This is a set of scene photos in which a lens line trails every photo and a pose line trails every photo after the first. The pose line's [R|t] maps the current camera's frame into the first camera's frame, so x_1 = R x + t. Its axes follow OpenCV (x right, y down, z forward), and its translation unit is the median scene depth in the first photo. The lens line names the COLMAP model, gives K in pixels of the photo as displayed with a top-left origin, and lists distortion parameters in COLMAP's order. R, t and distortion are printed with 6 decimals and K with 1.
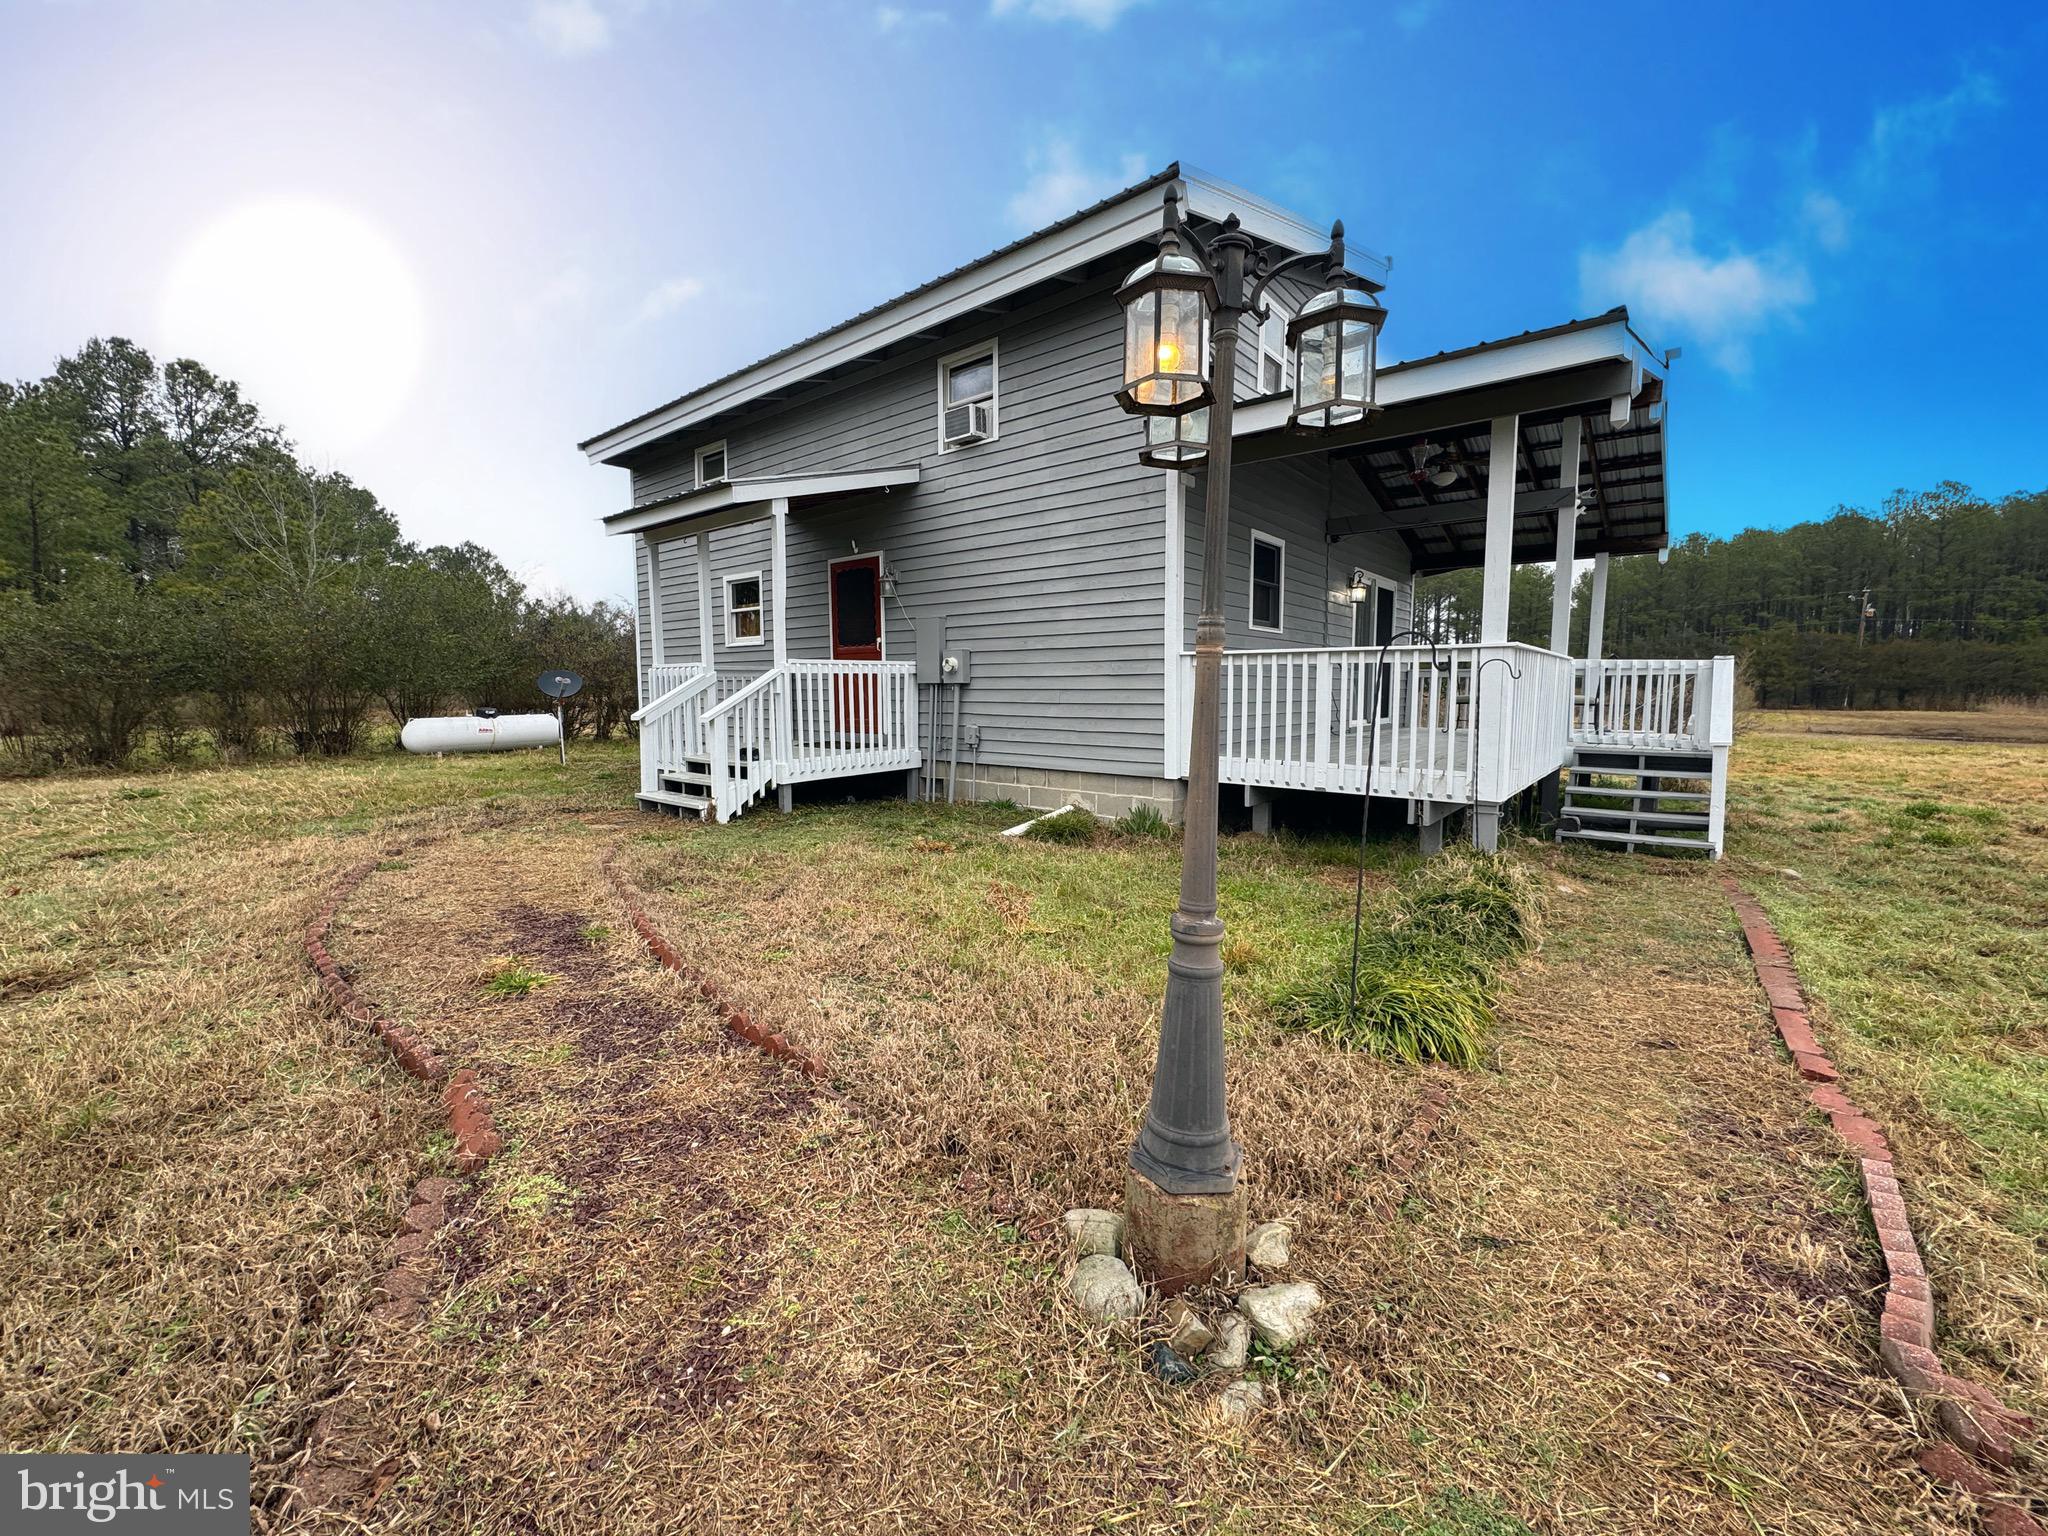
lens RADIAL K [[822.0, 0, 1024.4], [0, 822.0, 761.1], [0, 0, 1]] dist [-0.000381, 0.000643]
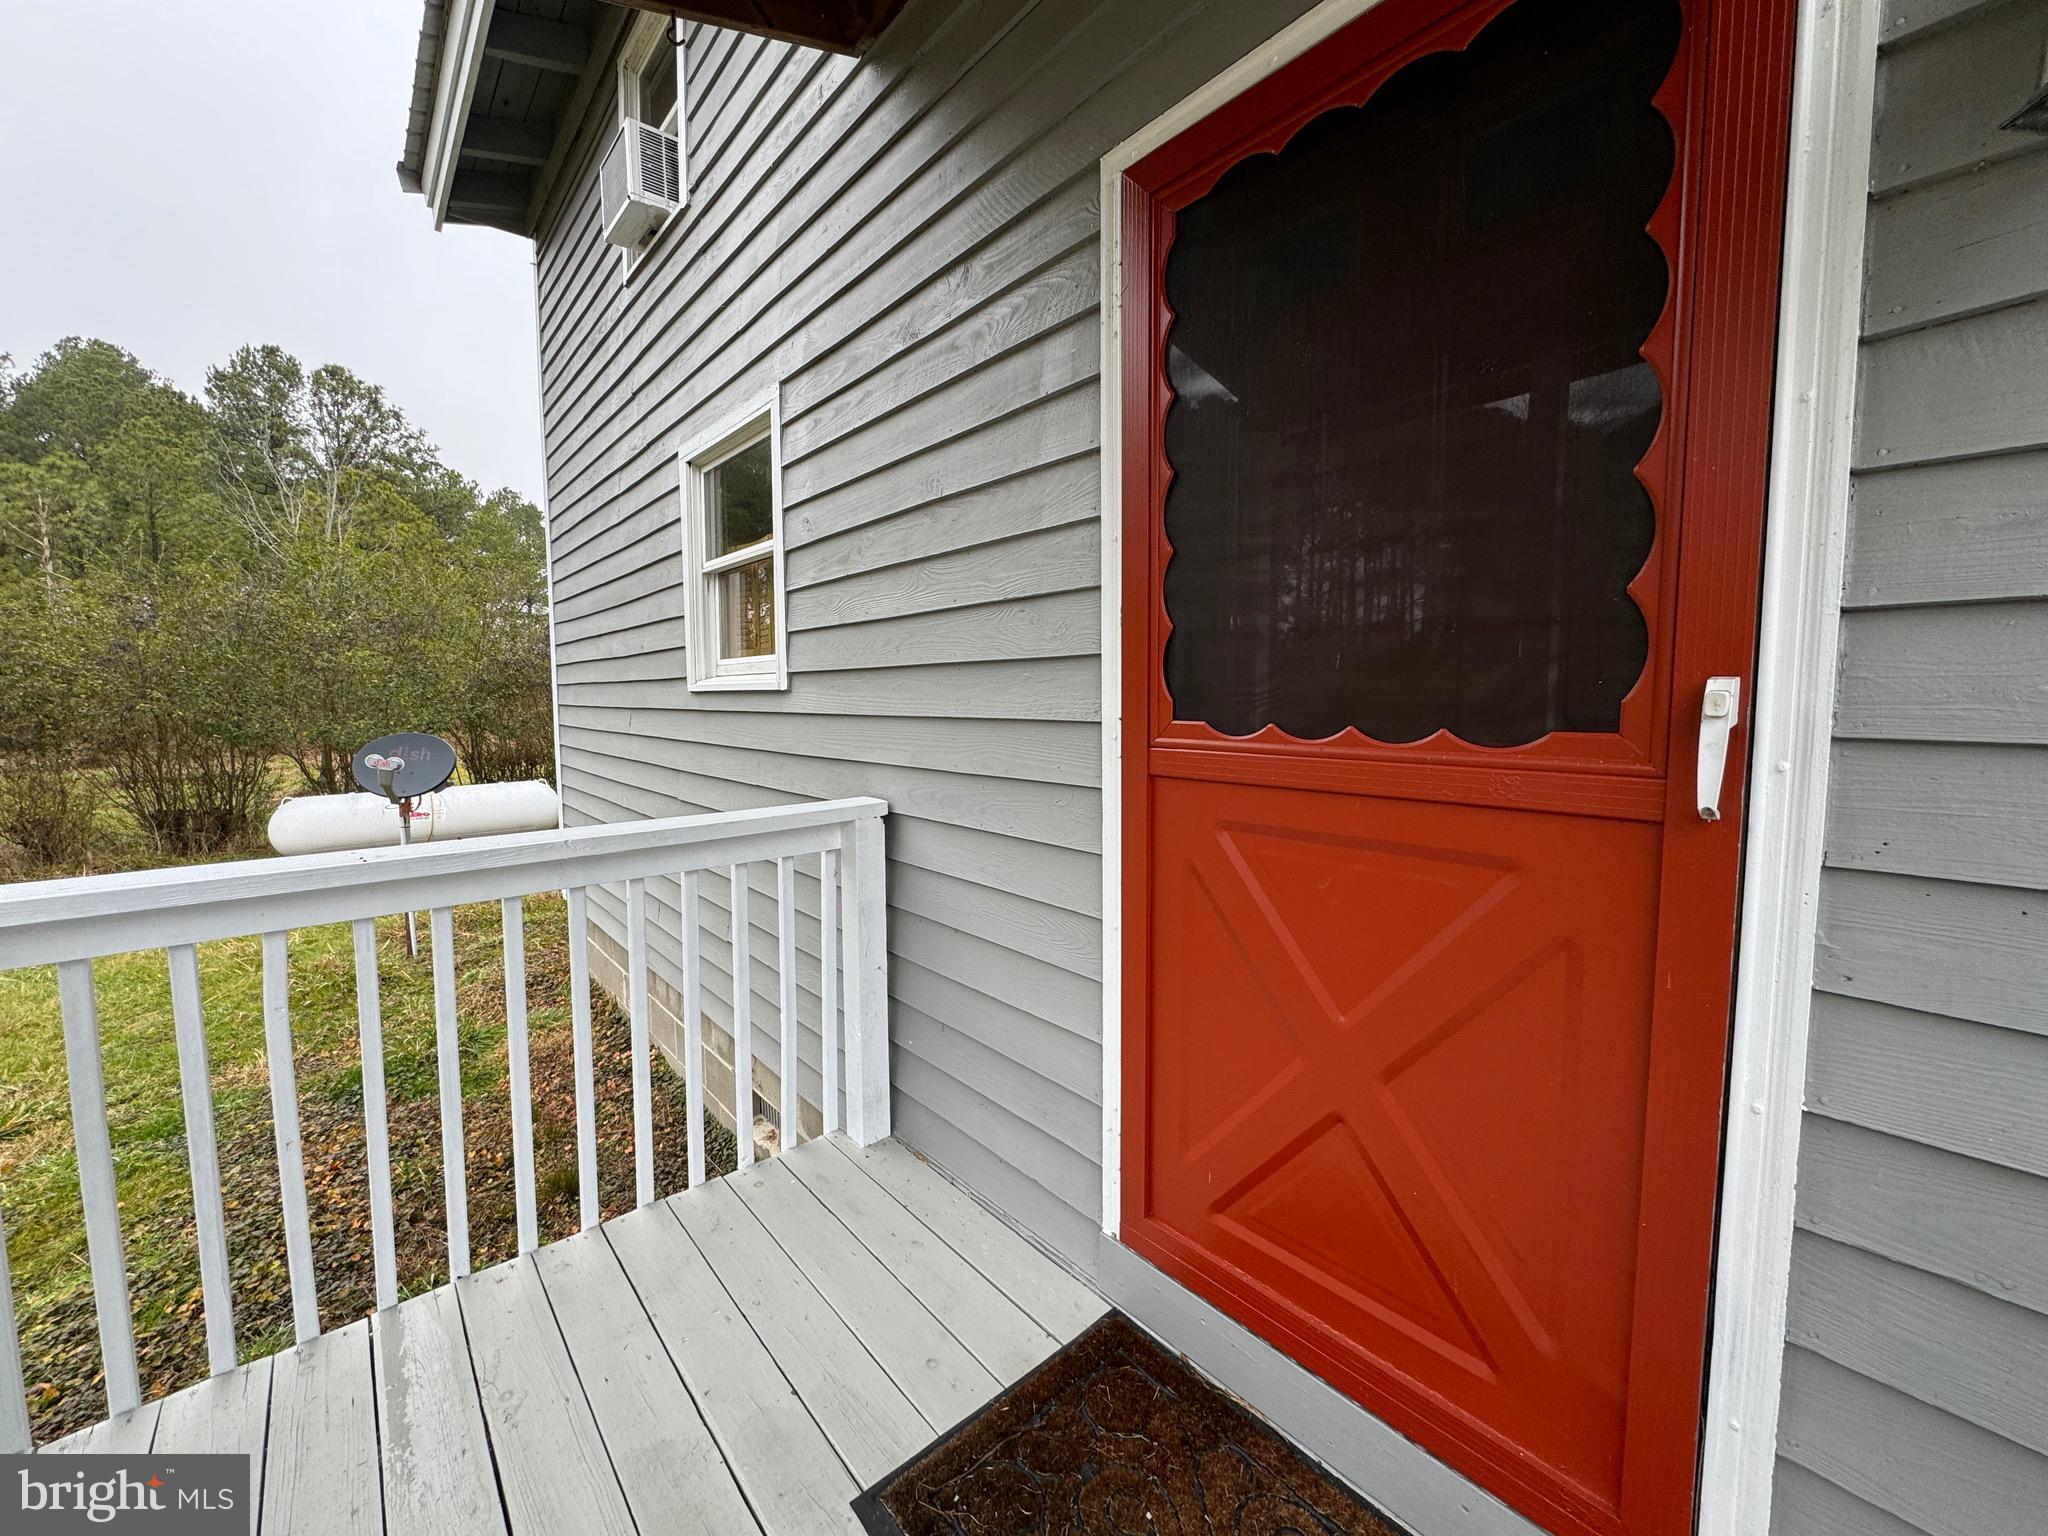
lens RADIAL K [[822.0, 0, 1026.3], [0, 822.0, 765.2], [0, 0, 1]] dist [-0.000381, 0.000643]
pose [[0.985003, 0.009635, -0.172266, -0.053806], [-0.009649, 0.999953, 0.000755, -0.031169], [0.172265, 0.000919, 0.985050, 0.200820]]
